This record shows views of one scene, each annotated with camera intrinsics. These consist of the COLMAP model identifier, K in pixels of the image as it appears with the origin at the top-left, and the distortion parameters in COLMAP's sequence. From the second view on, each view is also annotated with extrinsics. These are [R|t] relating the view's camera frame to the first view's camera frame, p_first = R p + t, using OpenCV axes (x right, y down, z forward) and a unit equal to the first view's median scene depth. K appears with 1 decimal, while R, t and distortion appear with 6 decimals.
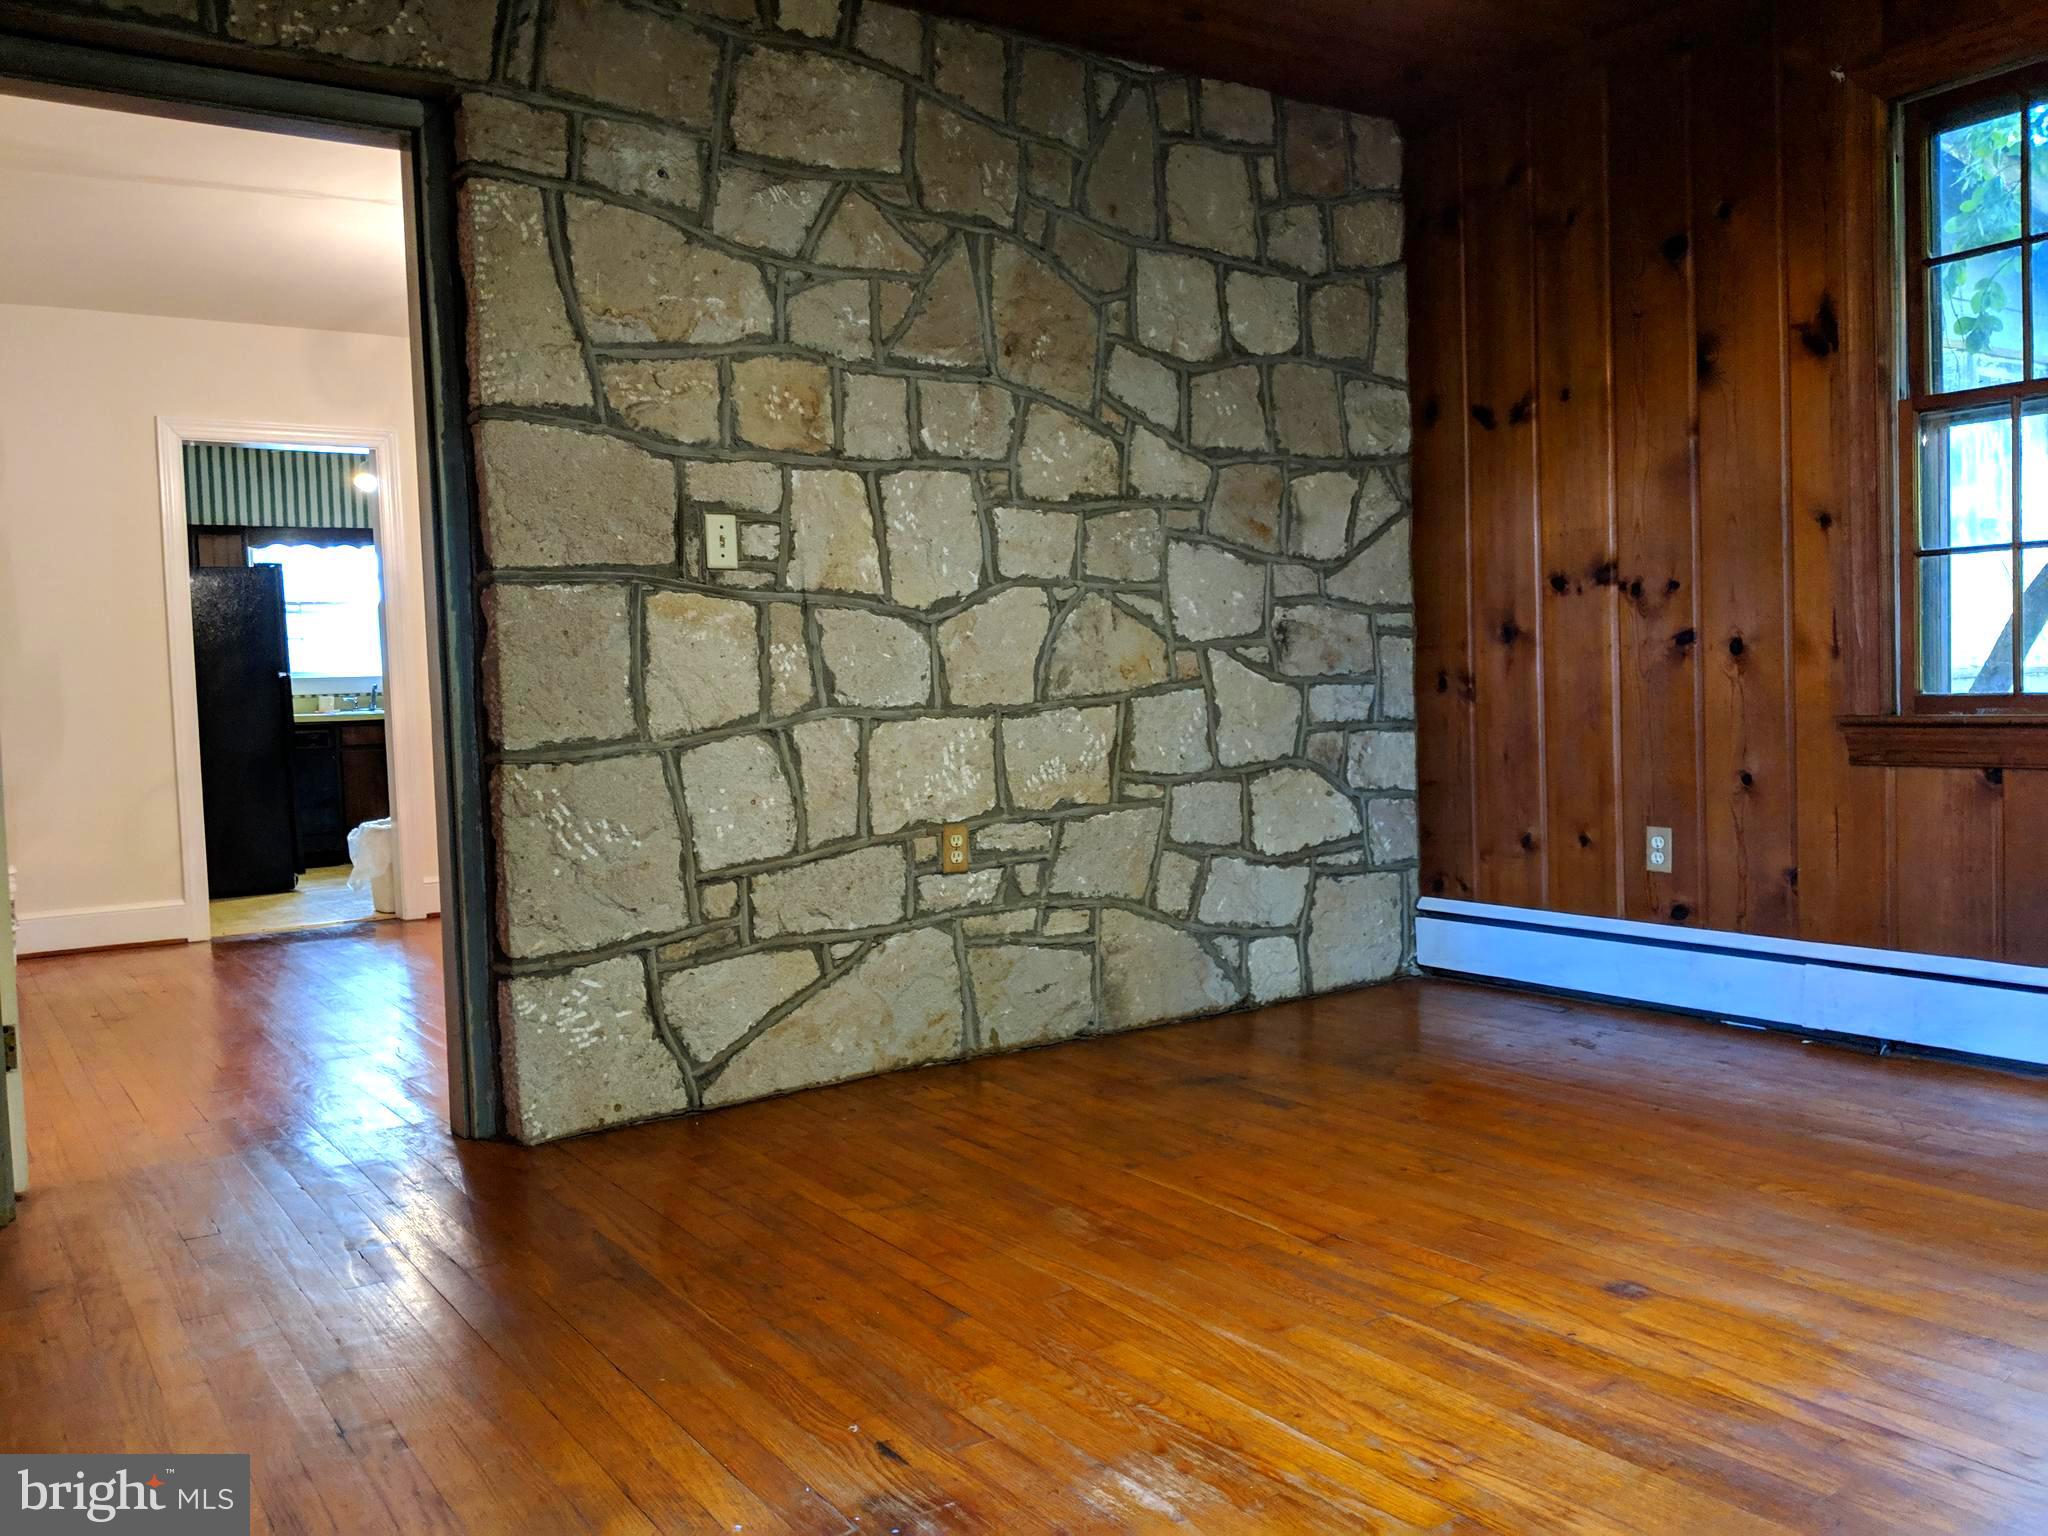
lens RADIAL K [[1644.1, 0, 1032.5], [0, 1644.1, 768.4], [0, 0, 1]] dist [0.169108, -0.347669]
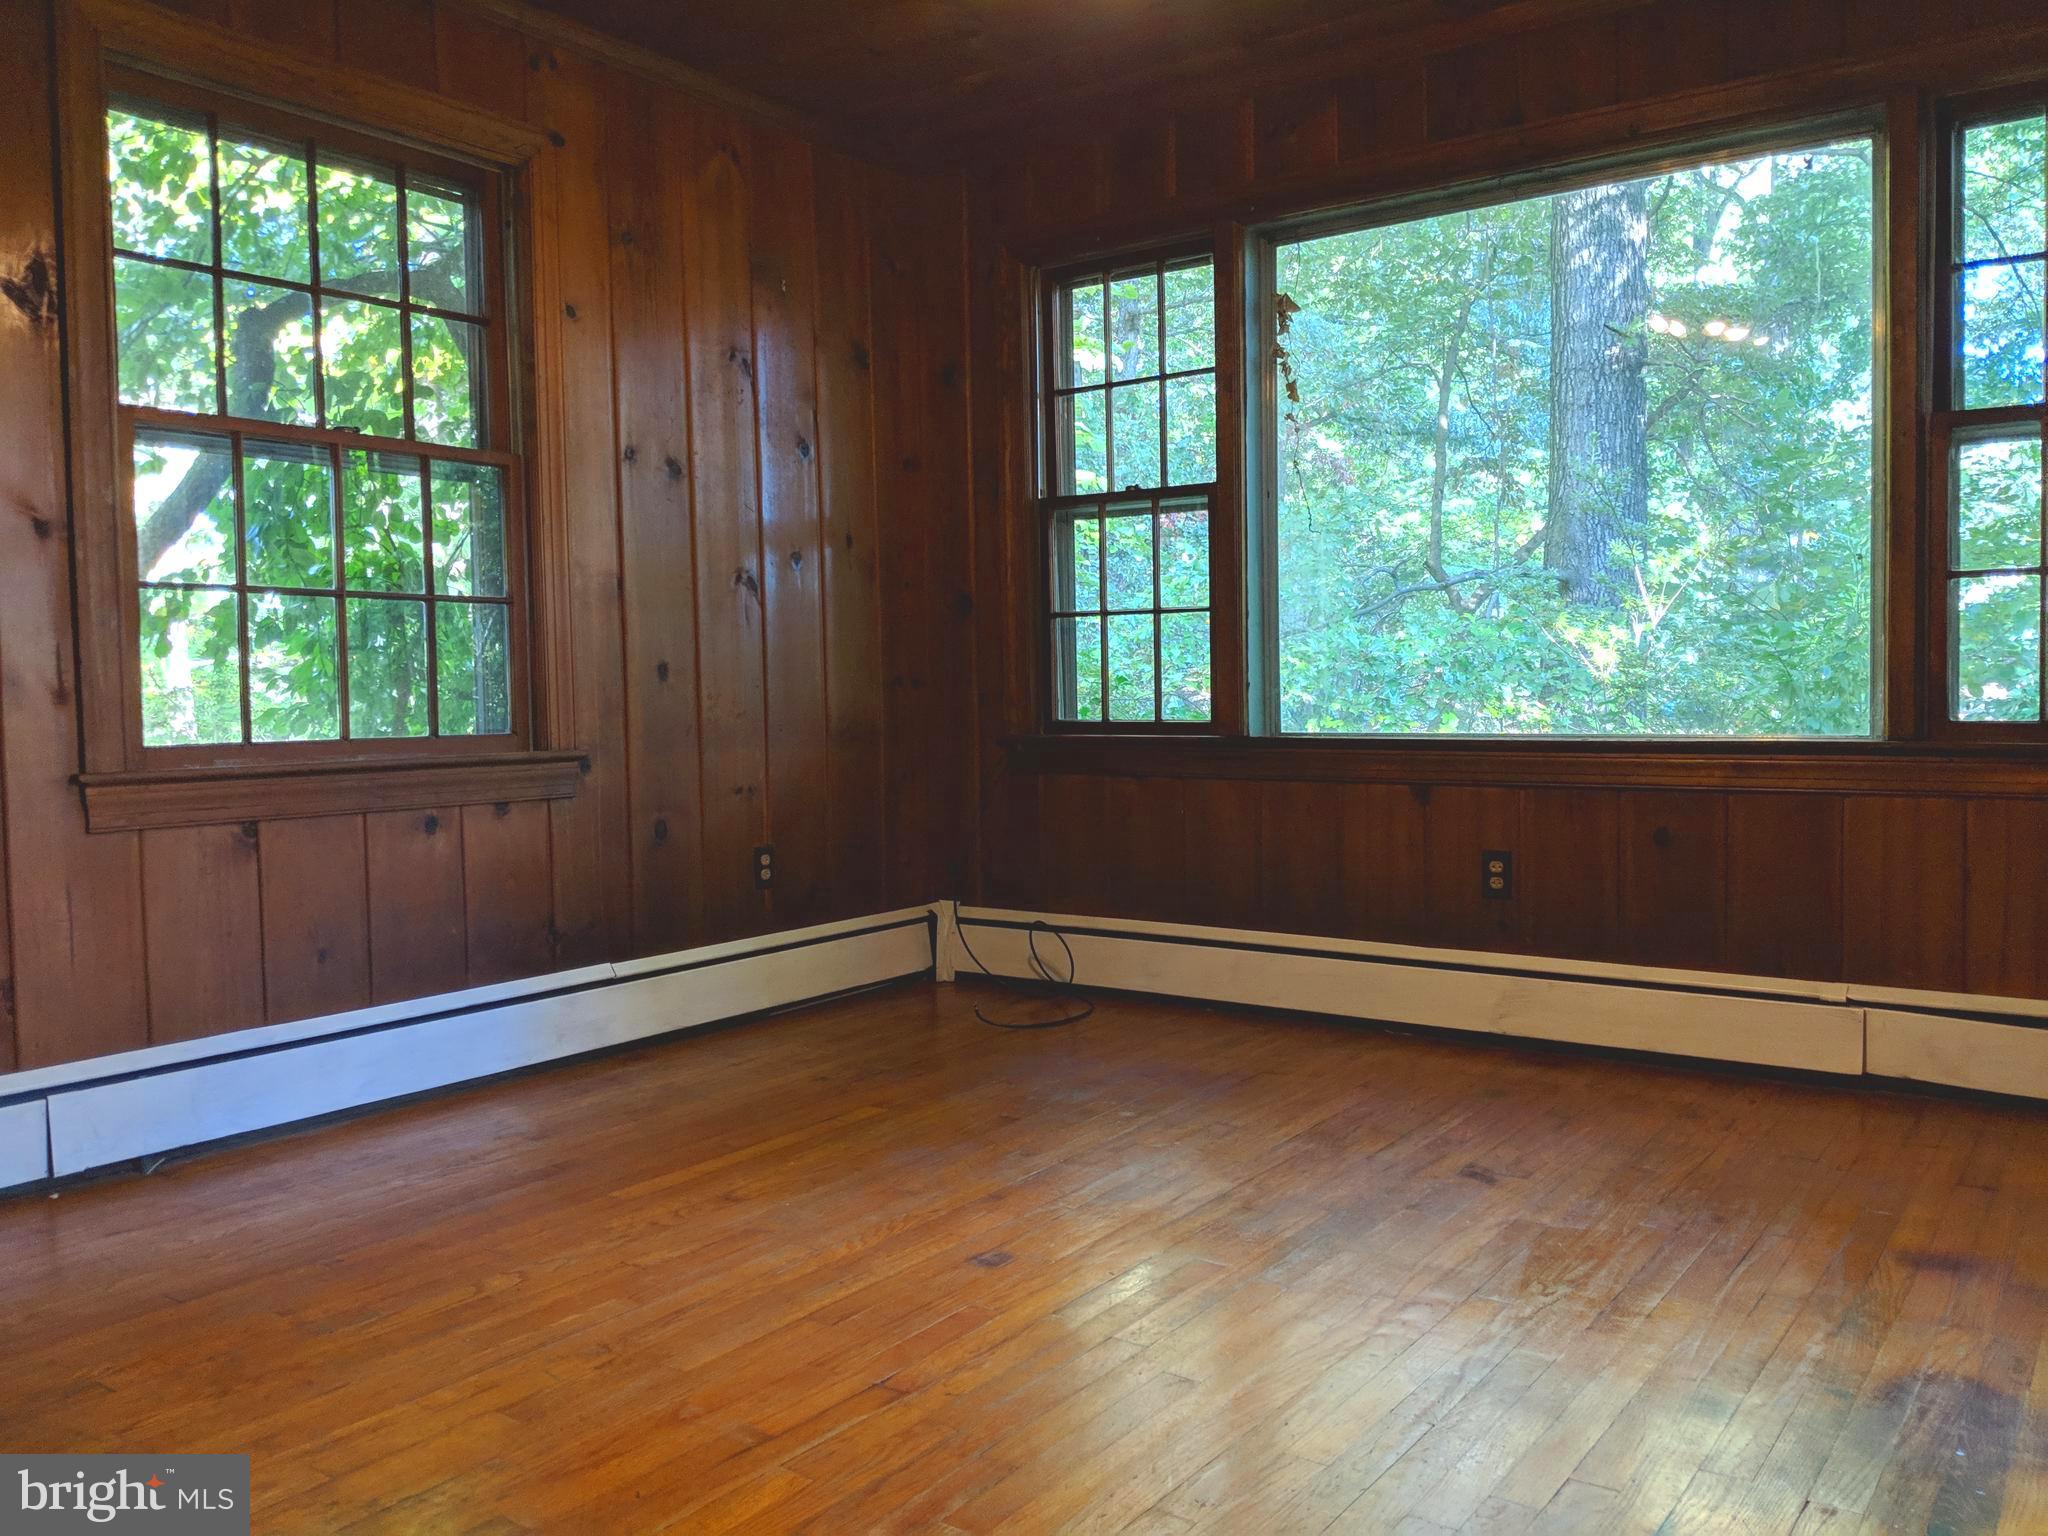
lens RADIAL K [[1644.1, 0, 1032.5], [0, 1644.1, 768.4], [0, 0, 1]] dist [0.169108, -0.347669]
pose [[-0.324626, -0.007049, 0.945816, -0.458264], [0.085658, 0.995644, 0.036820, -0.027063], [-0.941956, 0.092969, -0.322608, 0.892625]]
